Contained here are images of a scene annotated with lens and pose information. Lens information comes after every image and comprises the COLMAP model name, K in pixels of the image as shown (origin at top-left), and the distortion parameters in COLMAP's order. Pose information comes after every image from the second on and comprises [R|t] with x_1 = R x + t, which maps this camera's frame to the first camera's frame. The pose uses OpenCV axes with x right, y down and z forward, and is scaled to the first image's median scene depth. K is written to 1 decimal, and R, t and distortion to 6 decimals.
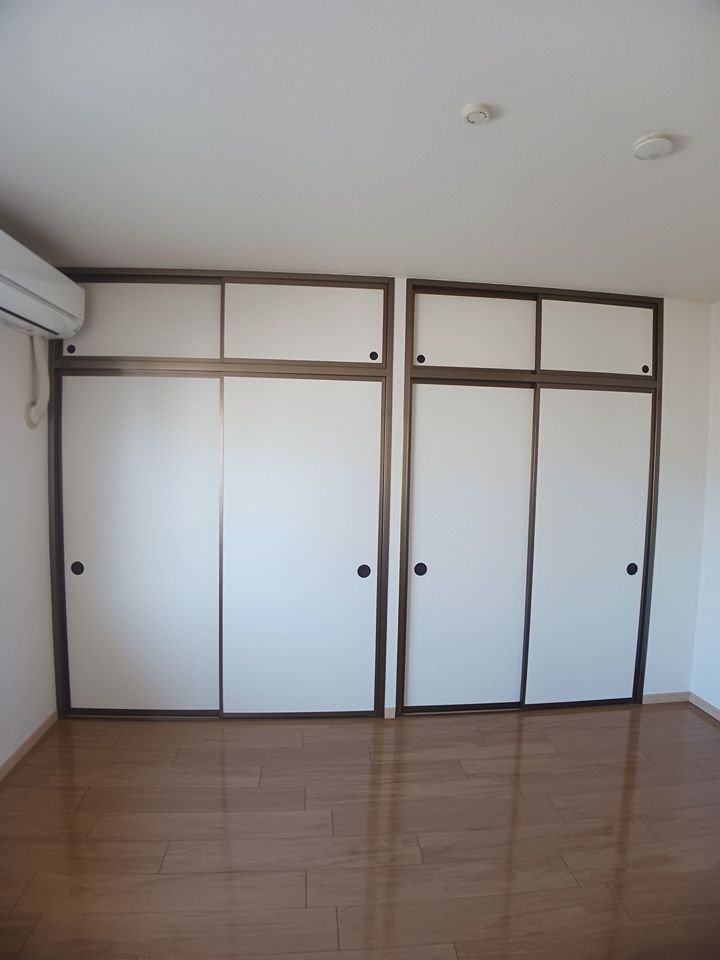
lens RADIAL K [[505.2, 0, 357.1], [0, 505.2, 481.9], [0, 0, 1]] dist [-0.051627, -0.022369]
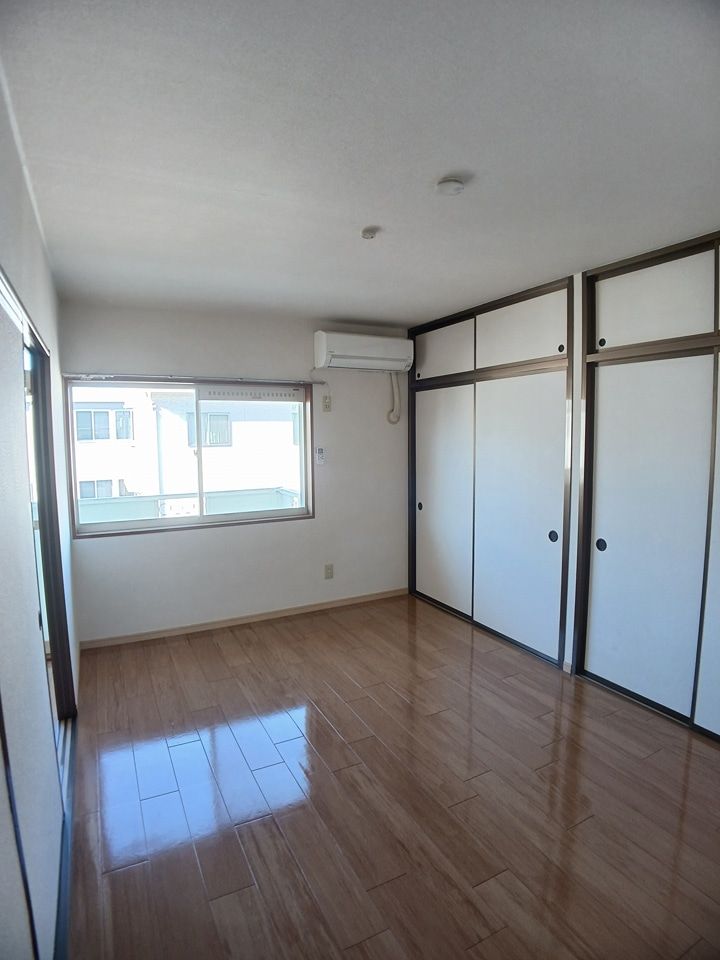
lens RADIAL K [[505.2, 0, 357.1], [0, 505.2, 481.9], [0, 0, 1]] dist [-0.051627, -0.022369]
pose [[0.383297, 0.066129, -0.921255, 0.923725], [-0.034254, 0.997765, 0.057370, 0.001492], [0.922990, 0.009567, 0.384706, 0.143497]]
